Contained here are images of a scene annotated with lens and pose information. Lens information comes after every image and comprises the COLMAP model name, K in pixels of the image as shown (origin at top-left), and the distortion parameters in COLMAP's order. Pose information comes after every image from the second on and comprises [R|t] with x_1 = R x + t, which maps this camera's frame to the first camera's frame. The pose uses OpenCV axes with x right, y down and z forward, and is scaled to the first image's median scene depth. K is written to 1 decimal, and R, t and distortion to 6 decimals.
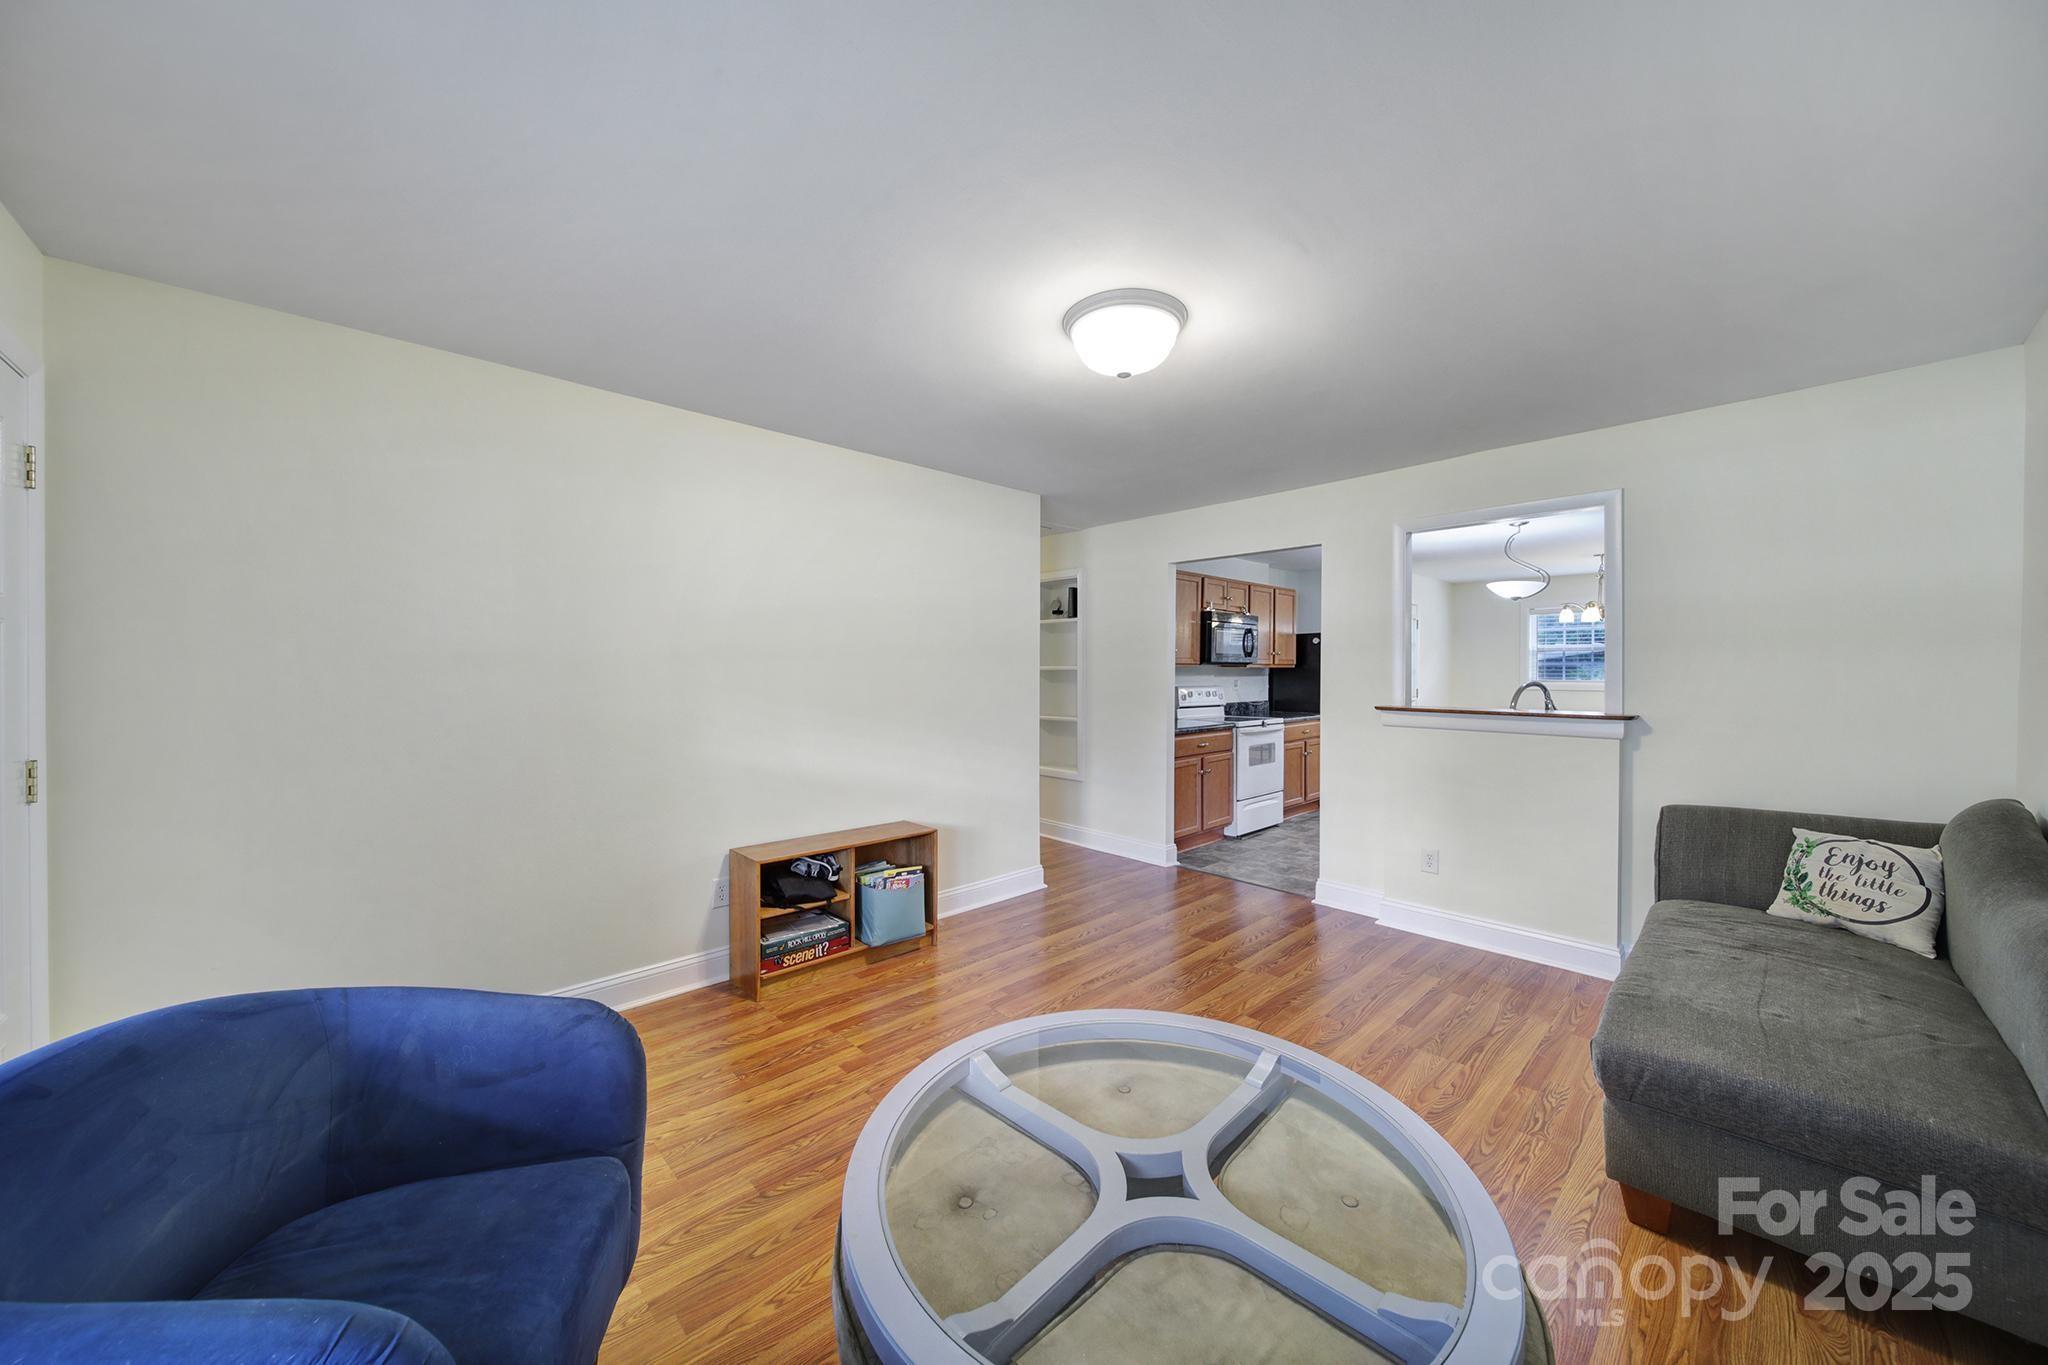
lens RADIAL K [[710.7, 0, 1022.9], [0, 710.7, 676.5], [0, 0, 1]] dist [0.001335, 0.000081]
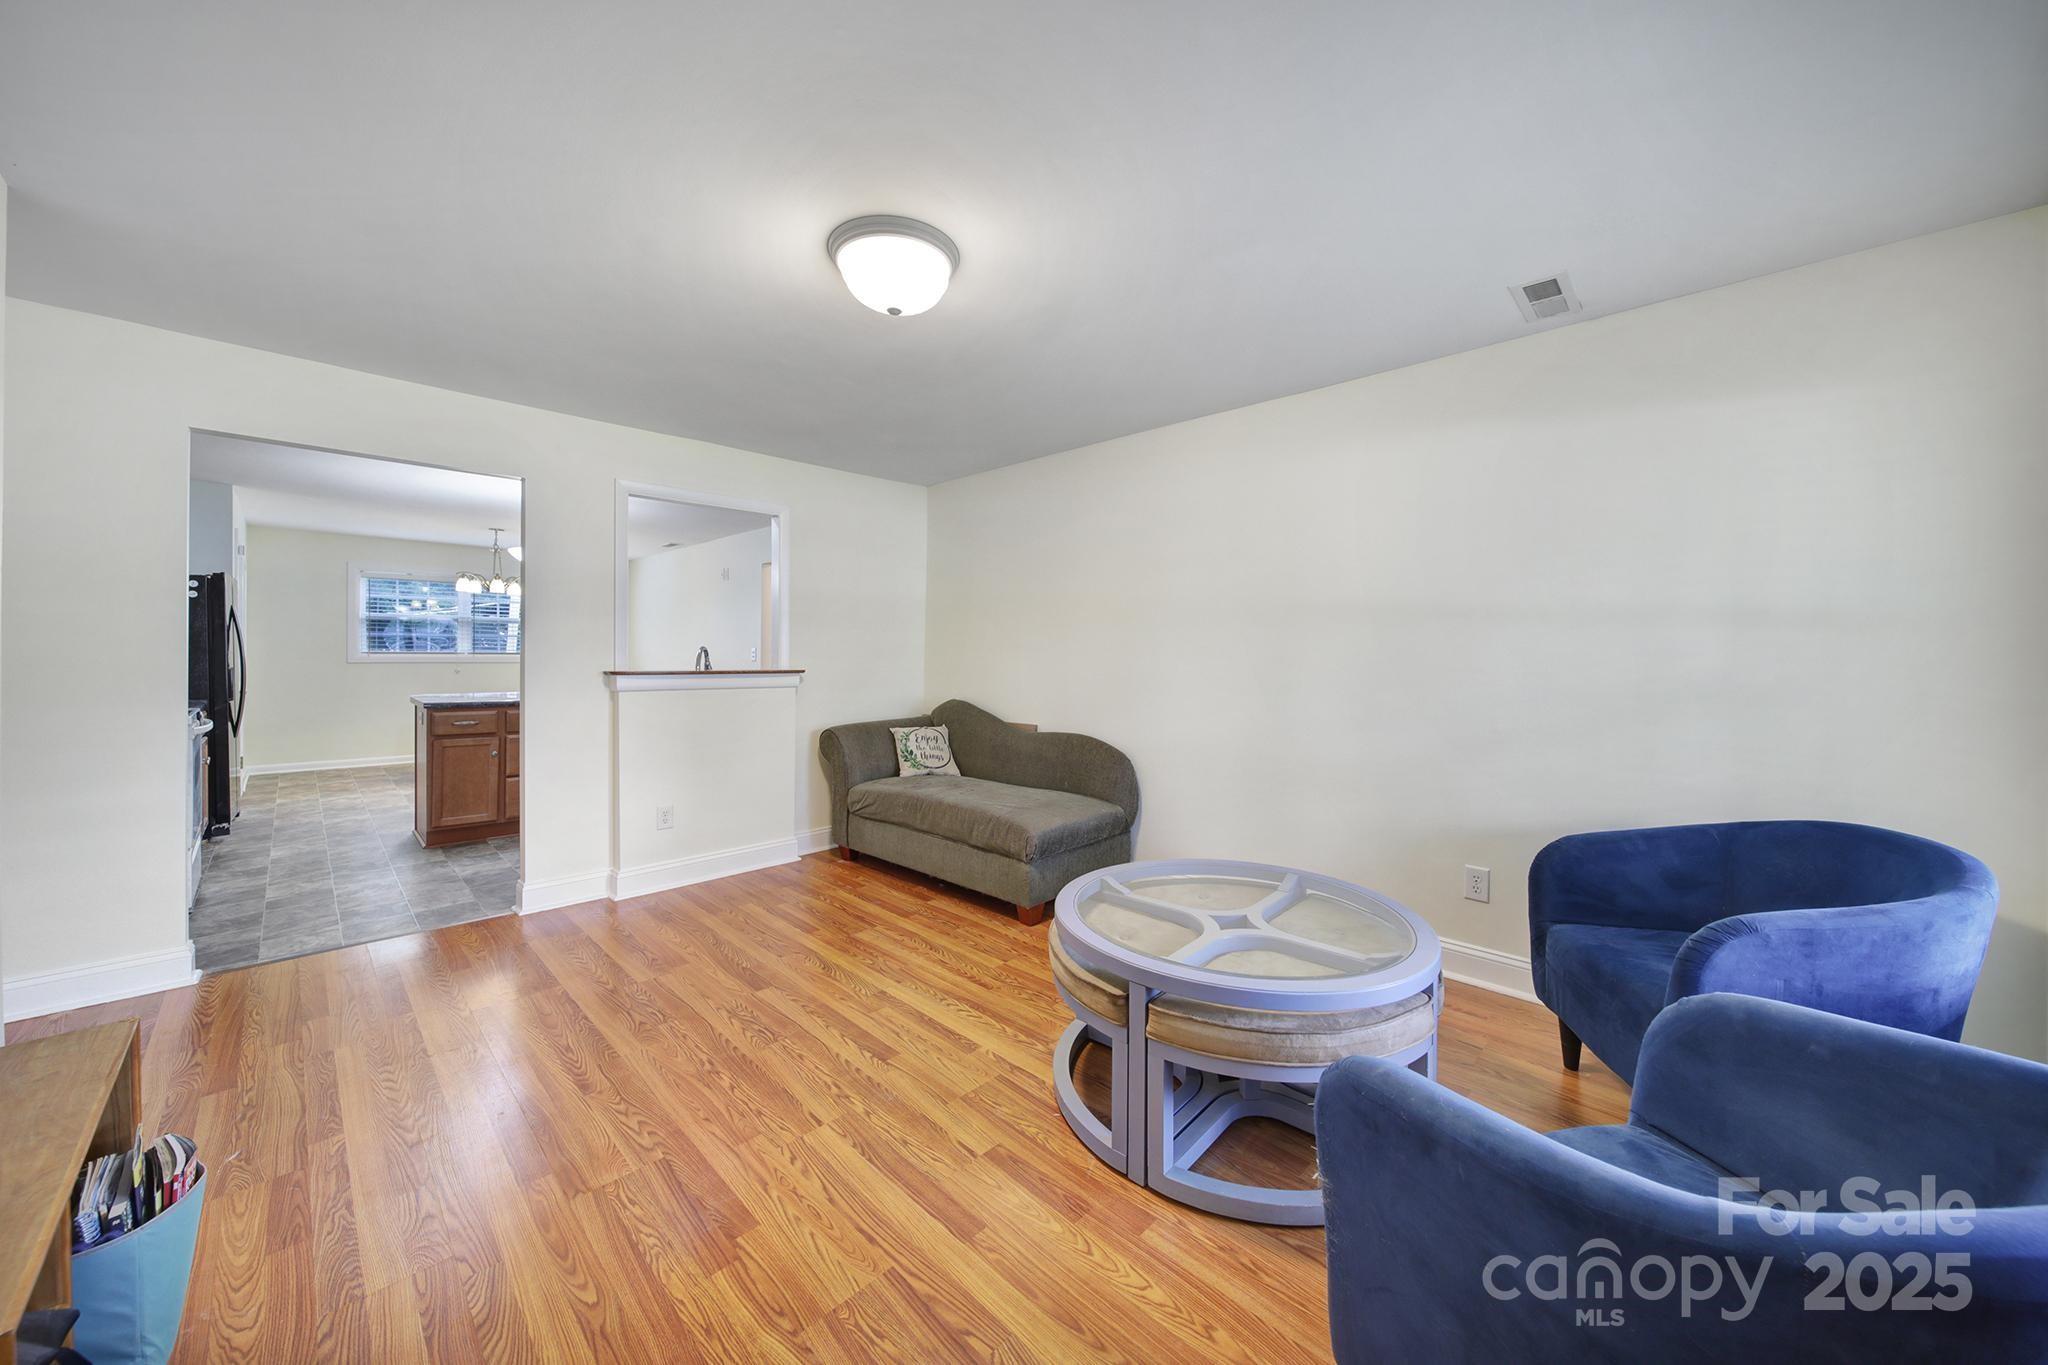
lens RADIAL K [[710.7, 0, 1021.1], [0, 710.7, 669.9], [0, 0, 1]] dist [0.001335, 0.000081]
pose [[-0.026265, -0.025788, 0.999322, -0.668071], [0.002318, 0.999663, 0.025858, 0.021973], [-0.999652, 0.002995, -0.026196, 0.699457]]
